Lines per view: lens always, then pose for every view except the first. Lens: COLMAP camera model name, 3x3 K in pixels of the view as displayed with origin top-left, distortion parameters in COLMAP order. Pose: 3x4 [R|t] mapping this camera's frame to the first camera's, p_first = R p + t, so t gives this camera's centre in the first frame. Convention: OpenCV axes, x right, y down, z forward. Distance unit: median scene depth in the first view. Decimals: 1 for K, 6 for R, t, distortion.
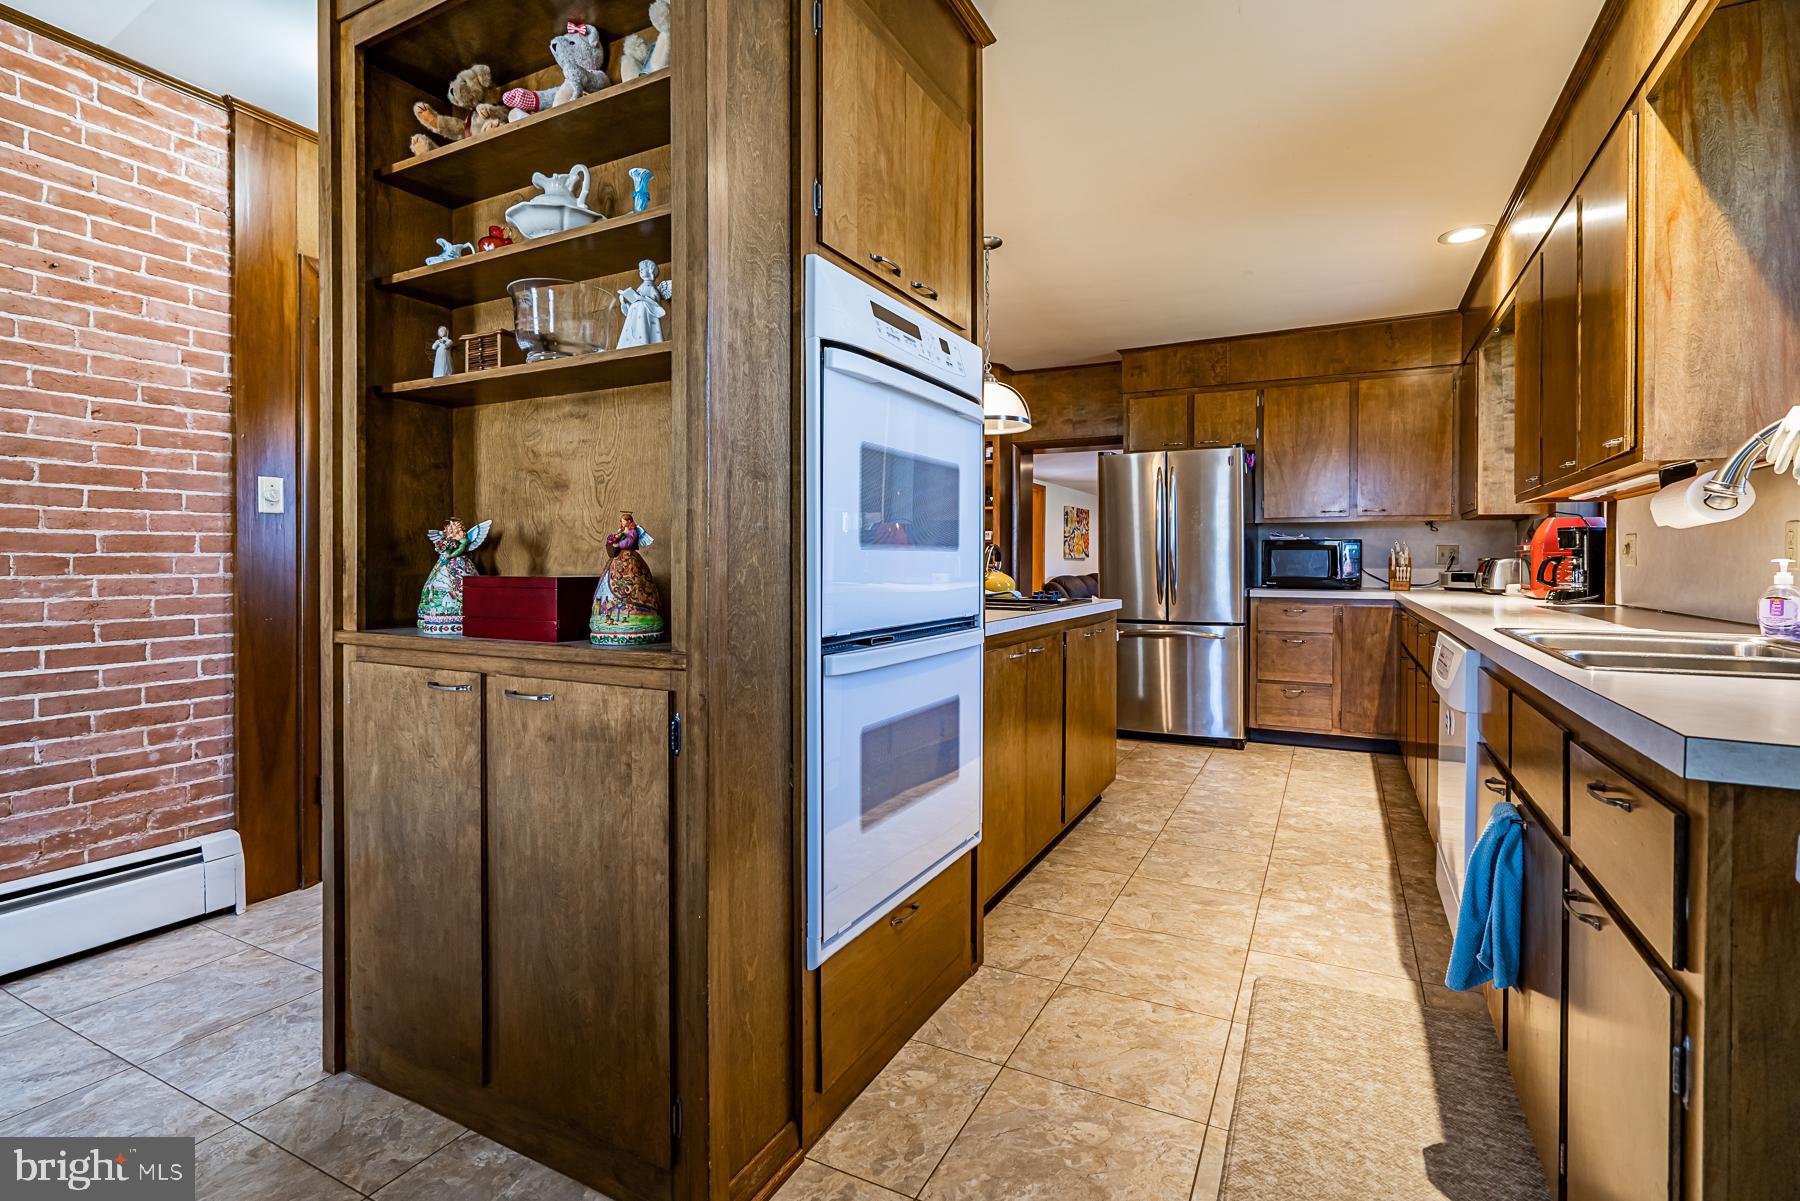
lens RADIAL K [[824.7, 0, 938.0], [0, 824.7, 578.3], [0, 0, 1]] dist [-0.002599, 0.000998]
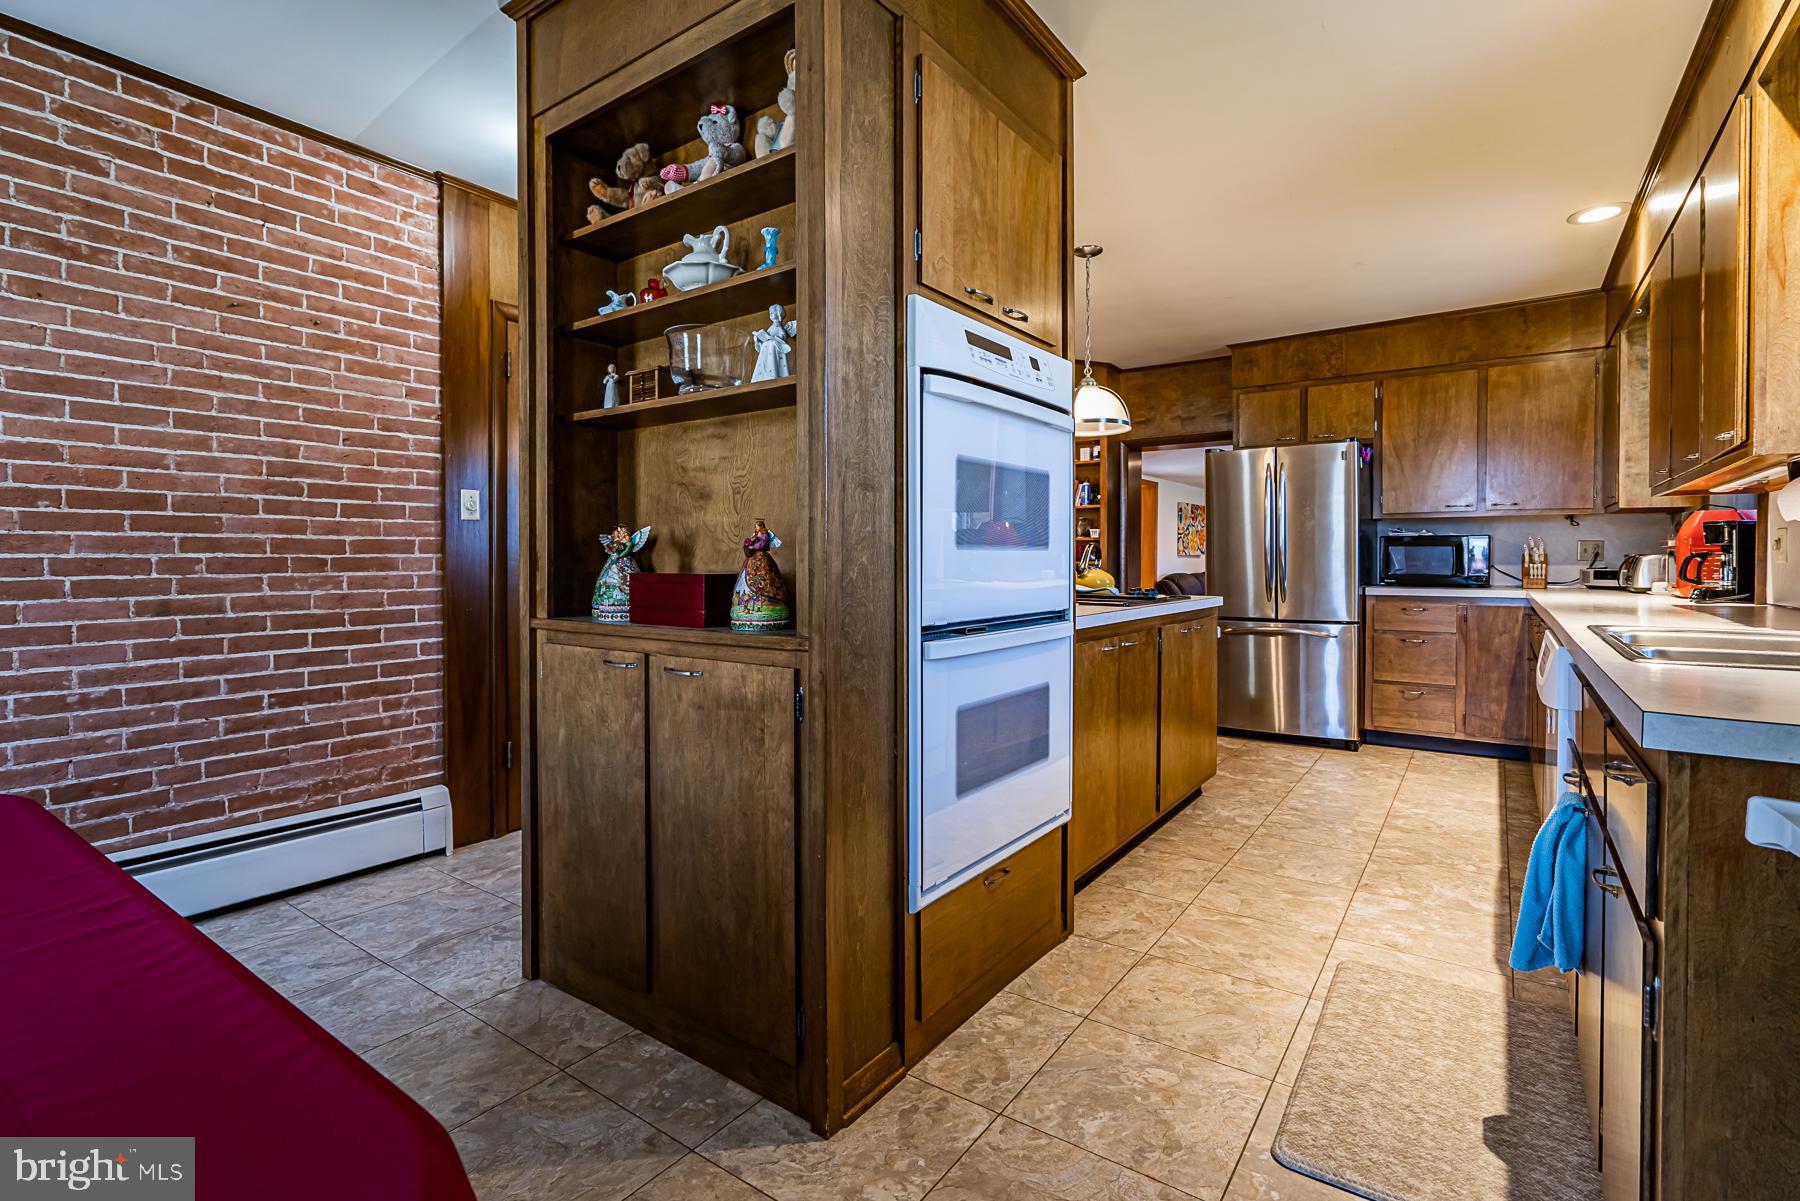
lens RADIAL K [[824.7, 0, 901.8], [0, 824.7, 583.5], [0, 0, 1]] dist [-0.002599, 0.000998]
pose [[0.983463, 0.002374, -0.181092, 0.030168], [-0.000698, 0.999956, 0.009321, 0.000908], [0.181106, -0.009040, 0.983422, -0.102850]]
